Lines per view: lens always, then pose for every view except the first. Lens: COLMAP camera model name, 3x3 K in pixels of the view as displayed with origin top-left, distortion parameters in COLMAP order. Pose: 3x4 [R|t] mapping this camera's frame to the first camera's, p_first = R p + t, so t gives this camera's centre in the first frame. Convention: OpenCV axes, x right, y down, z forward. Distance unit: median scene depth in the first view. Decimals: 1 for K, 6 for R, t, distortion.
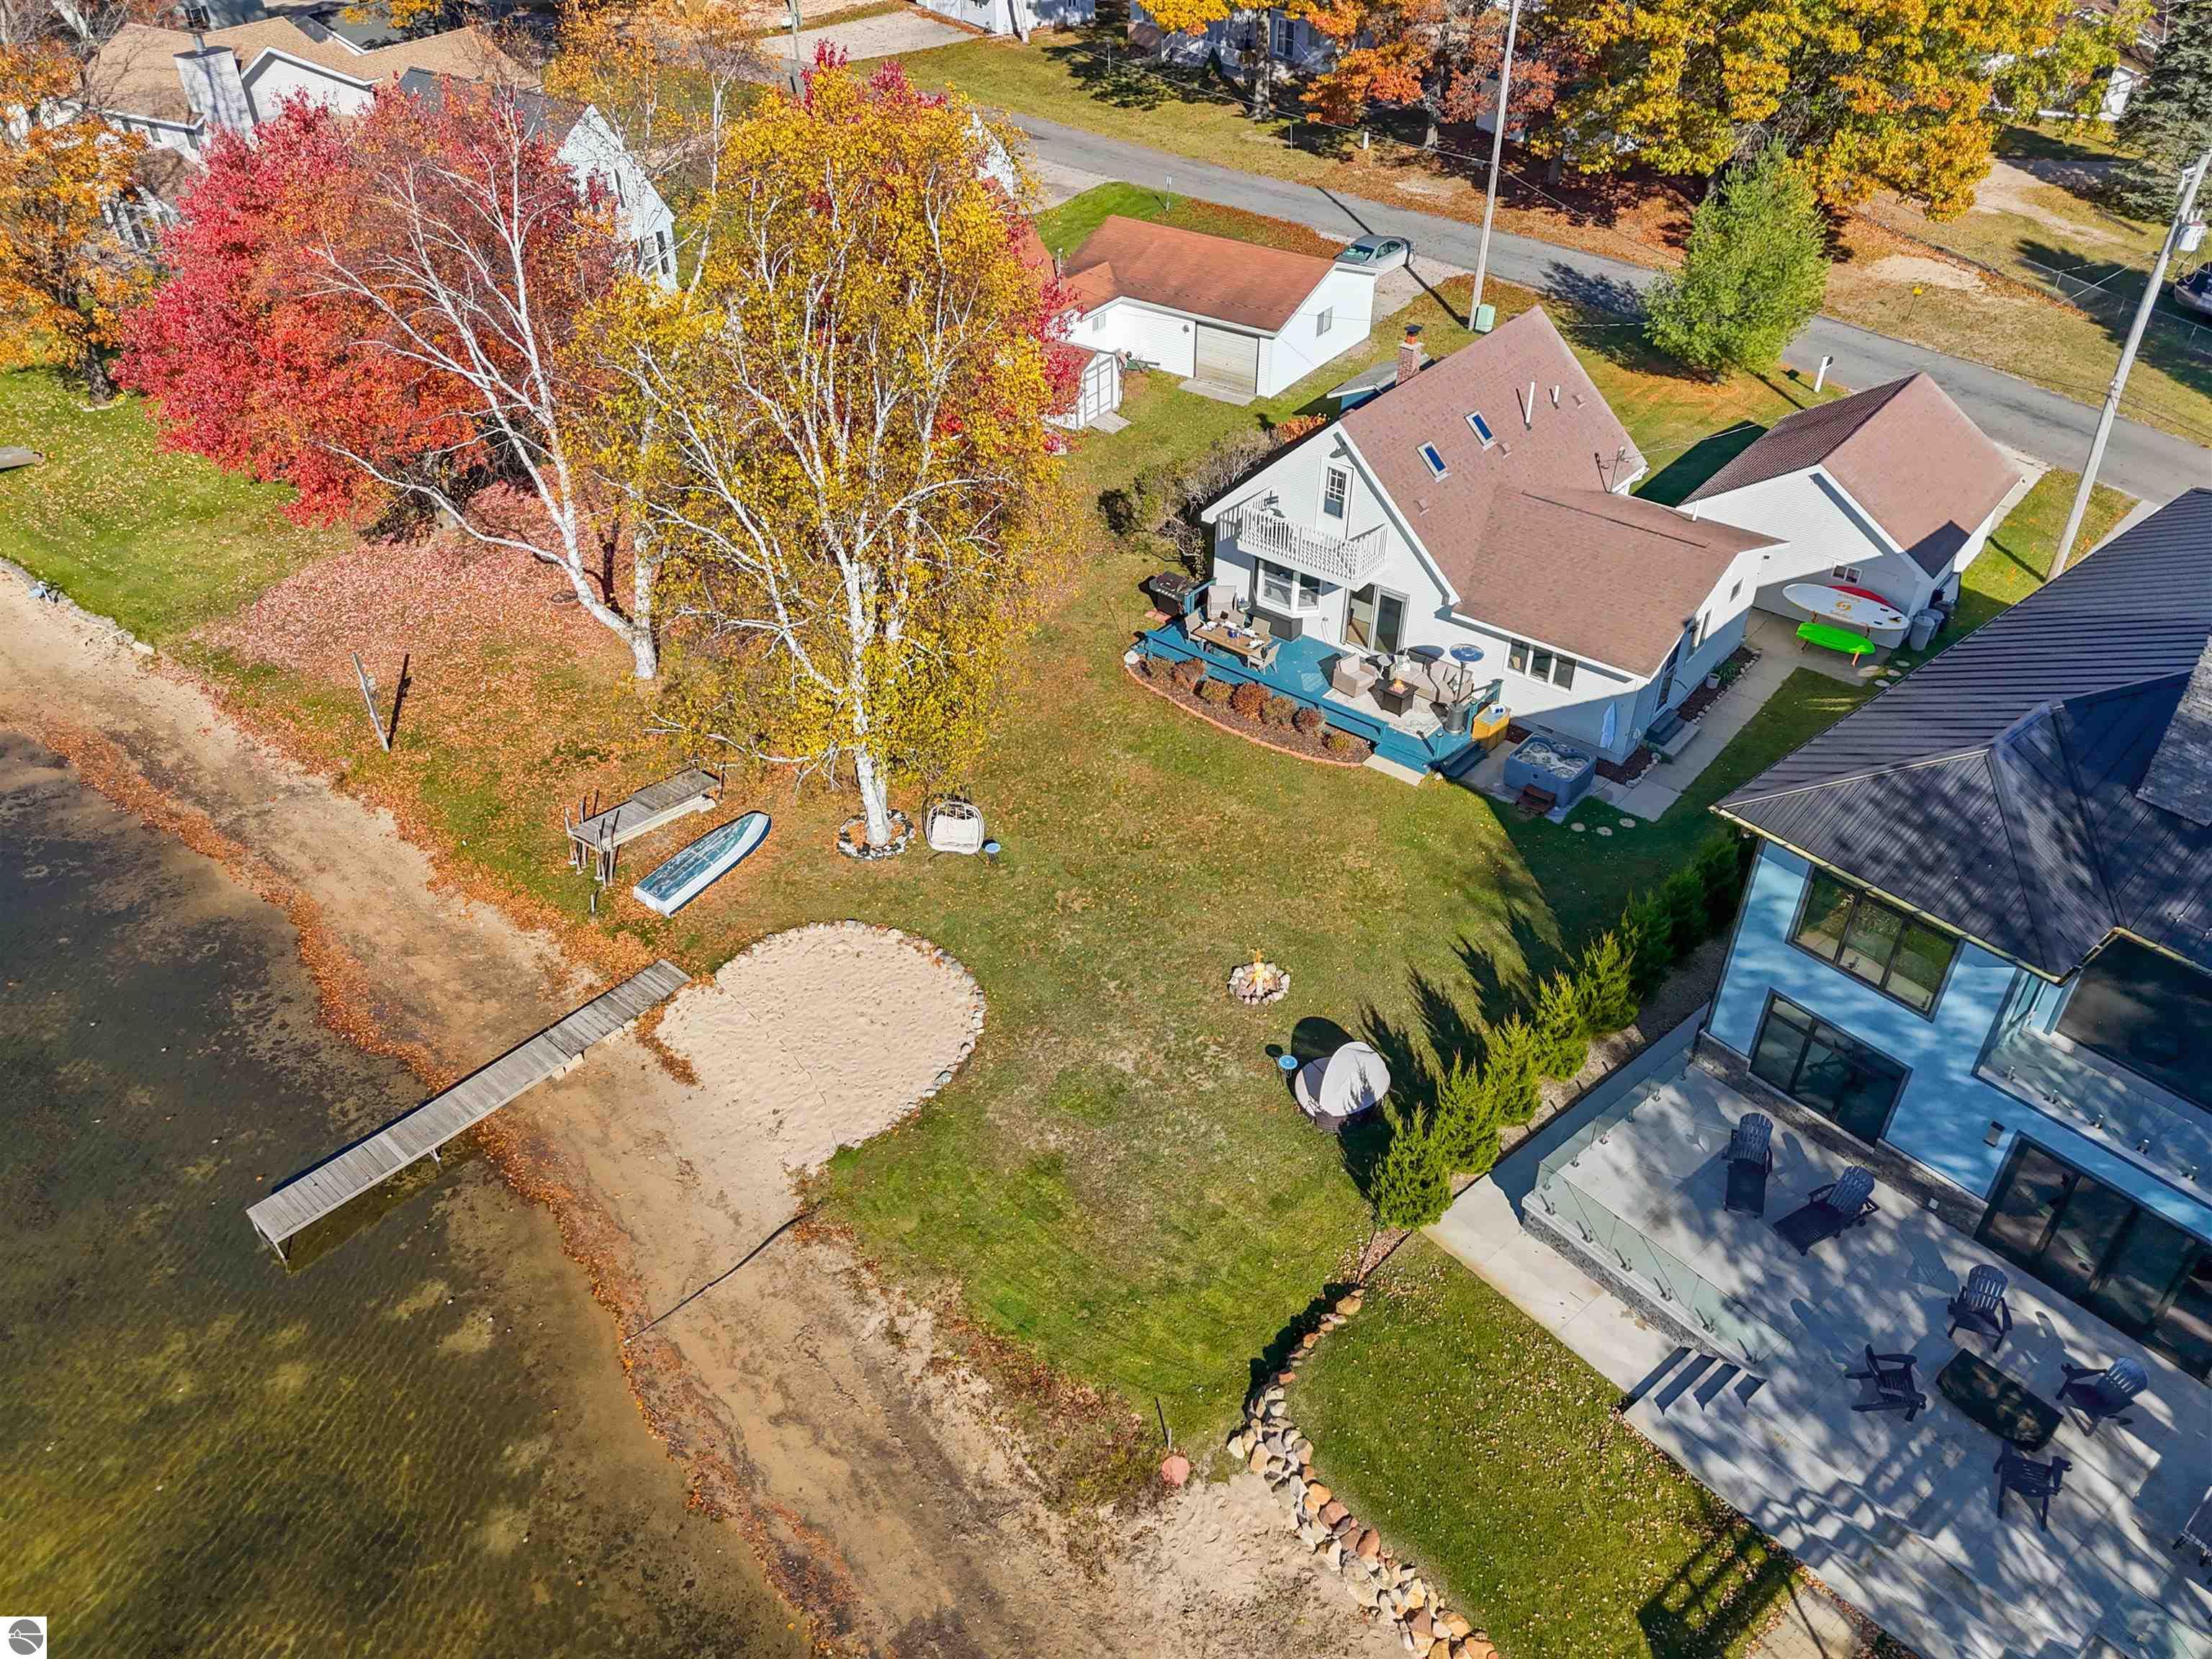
lens RADIAL K [[1682.1, 0, 1092.3], [0, 1682.1, 852.4], [0, 0, 1]] dist [0.079037, -0.074644]
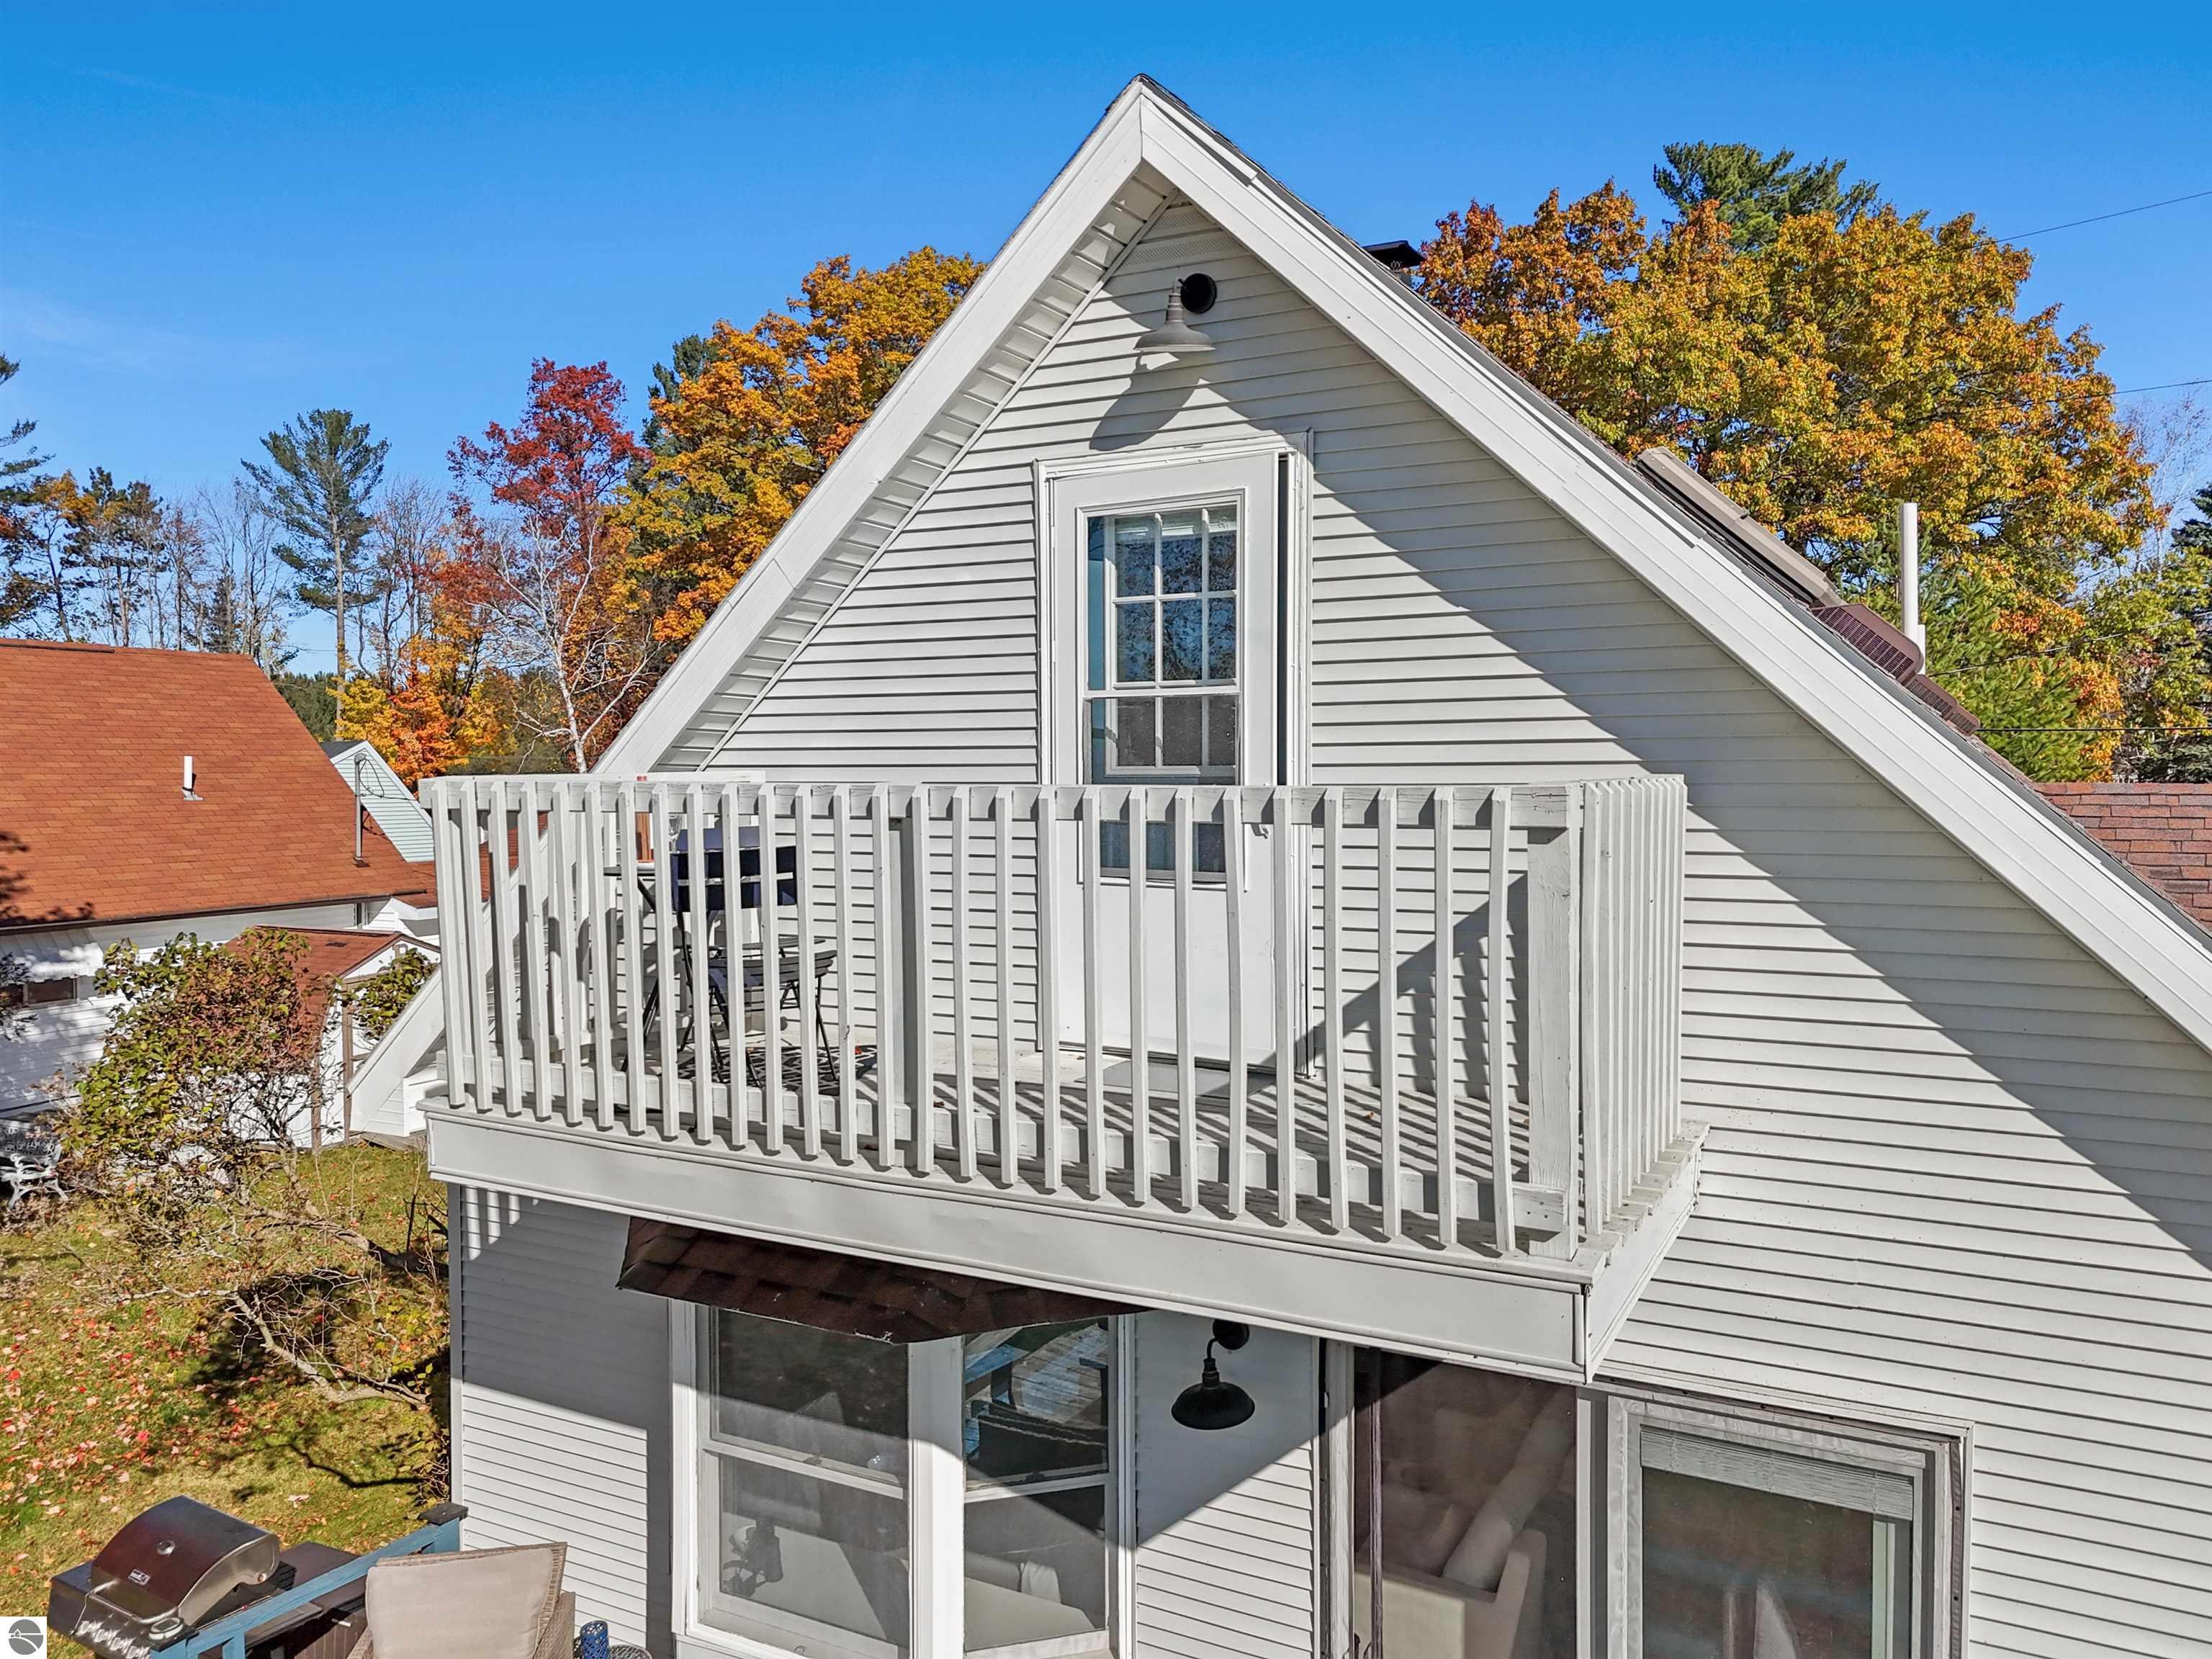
lens RADIAL K [[1629.8, 0, 1111.2], [0, 1629.8, 830.6], [0, 0, 1]] dist [0.092812, -0.093299]
pose [[0.982250, -0.004171, 0.187531, 0.126710], [0.112054, 0.814809, -0.568798, -0.142786], [-0.150430, 0.579715, 0.800813, 0.992731]]
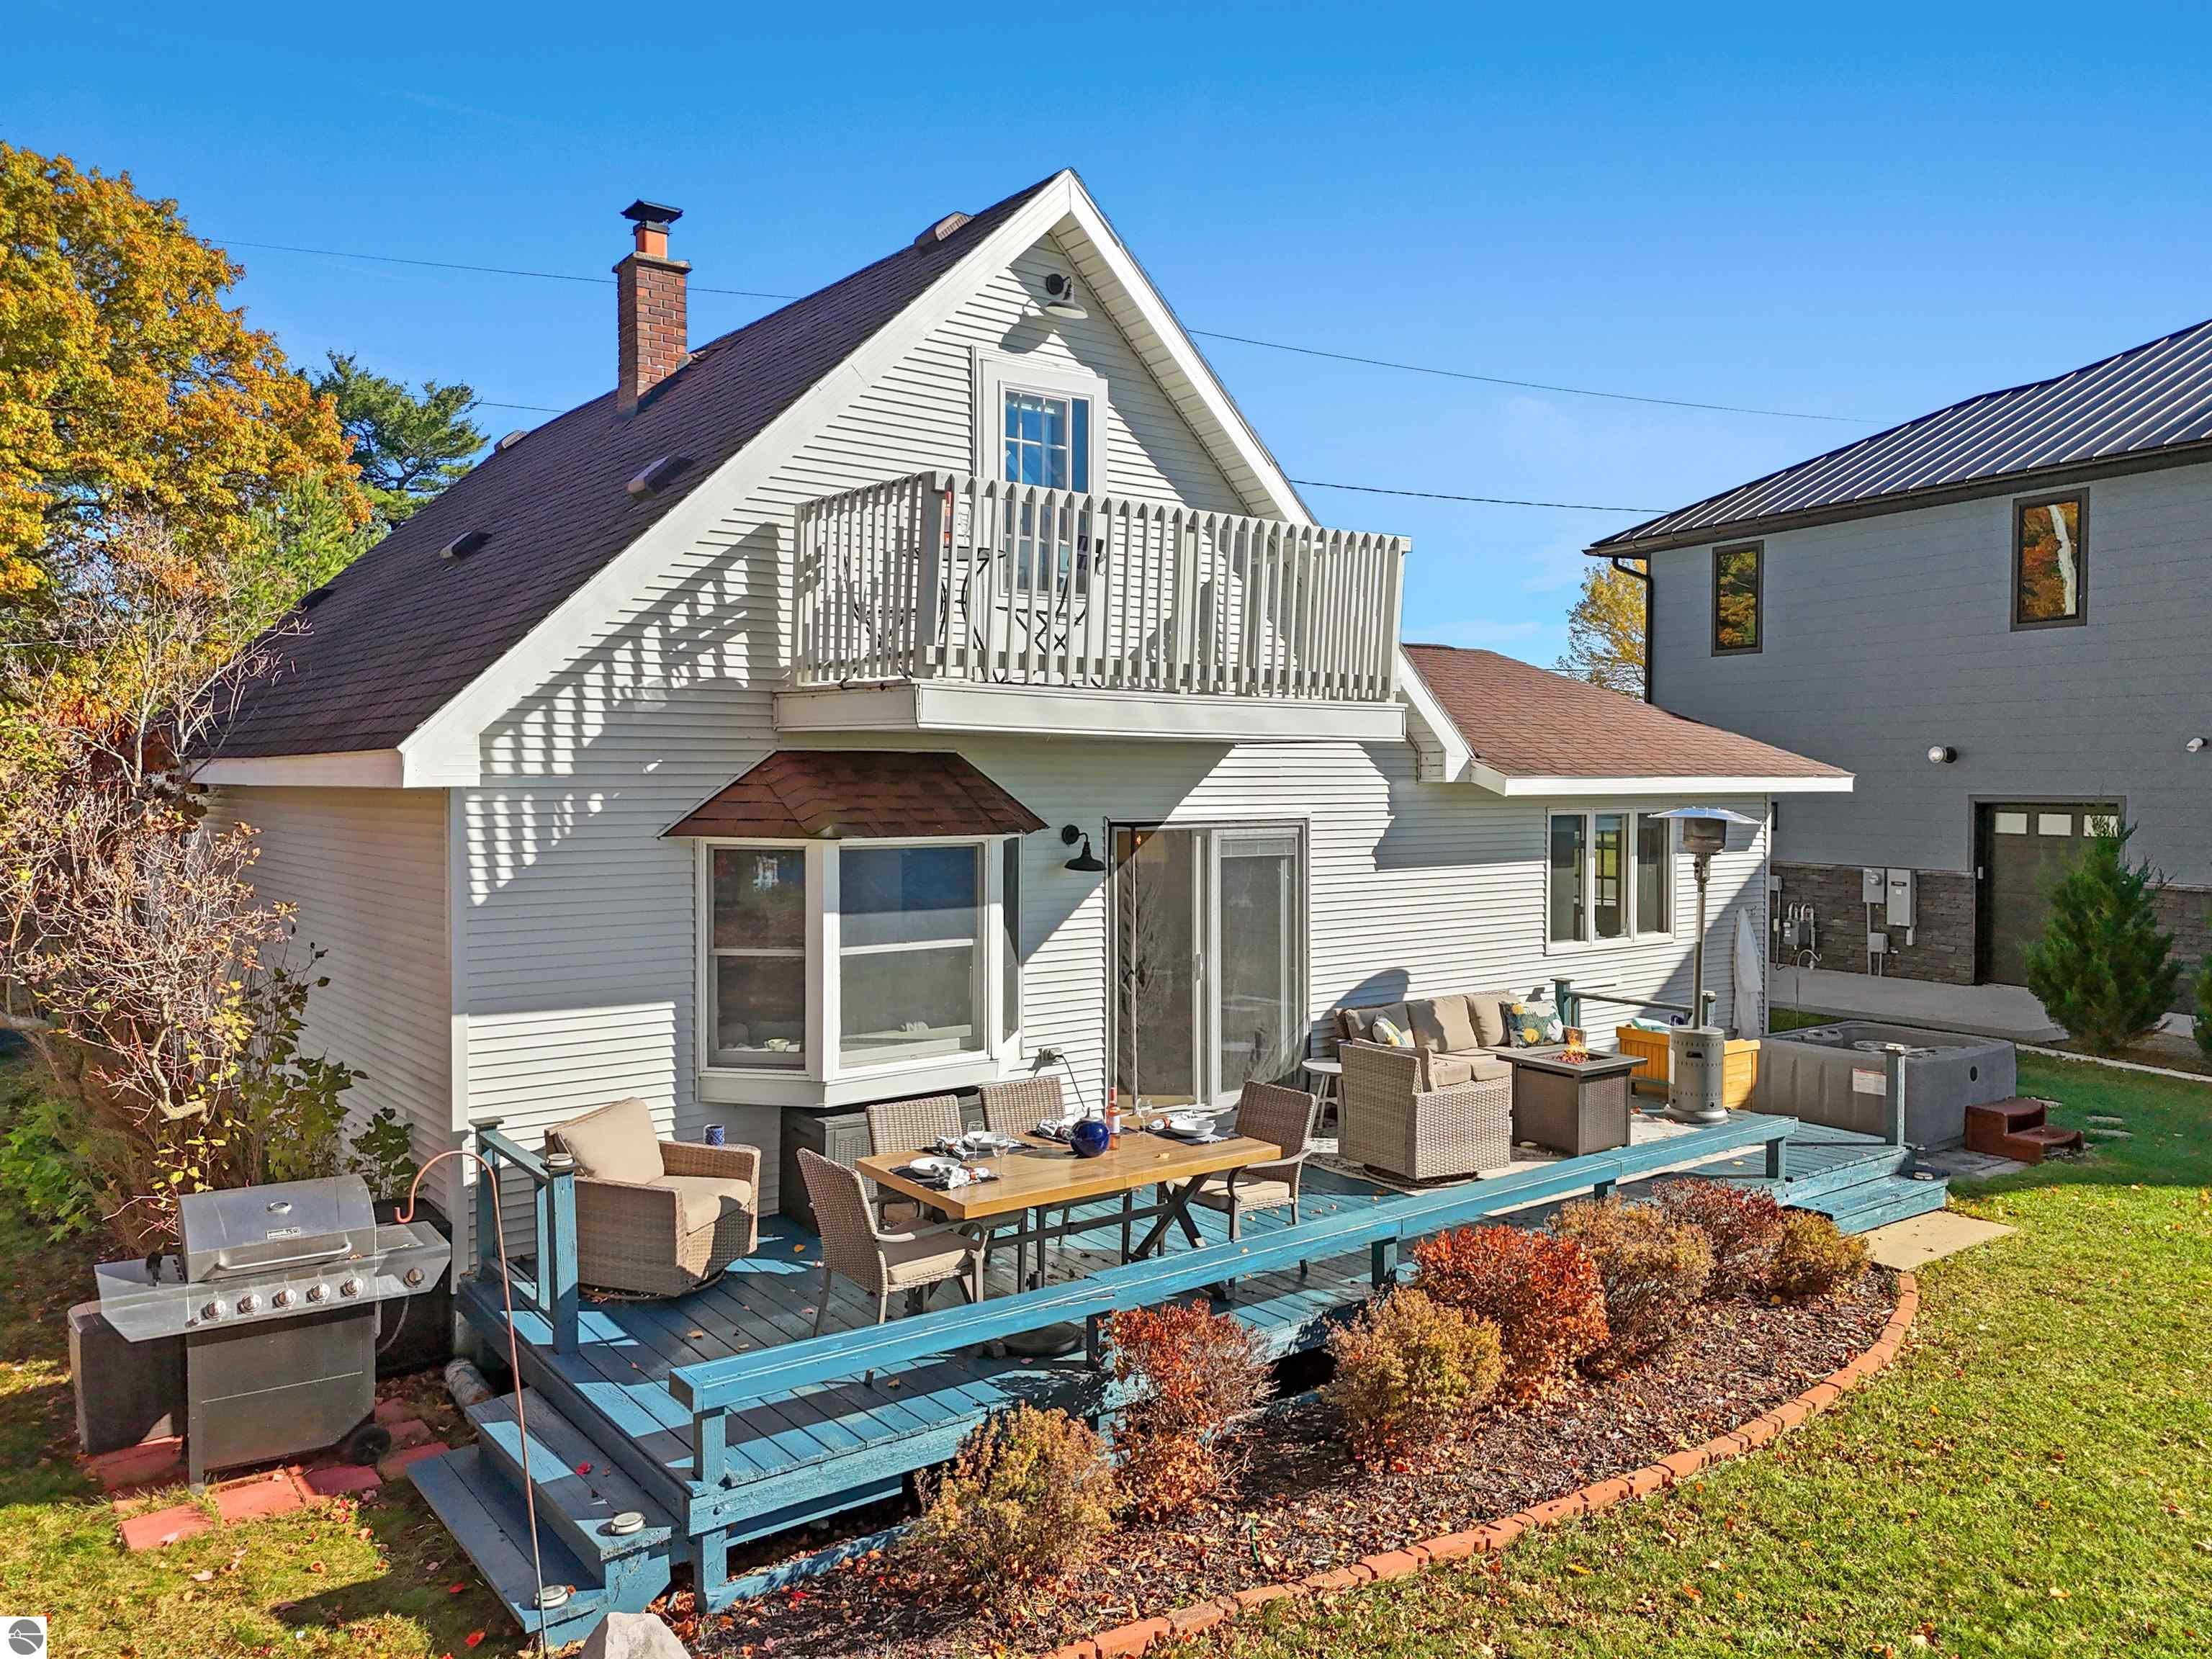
lens RADIAL K [[1629.8, 0, 1111.2], [0, 1629.8, 830.6], [0, 0, 1]] dist [0.092812, -0.093299]
pose [[0.218053, -0.025700, 0.975599, -0.102519], [0.592494, 0.797834, -0.111409, -0.153847], [-0.775502, 0.602329, 0.189197, 1.074544]]
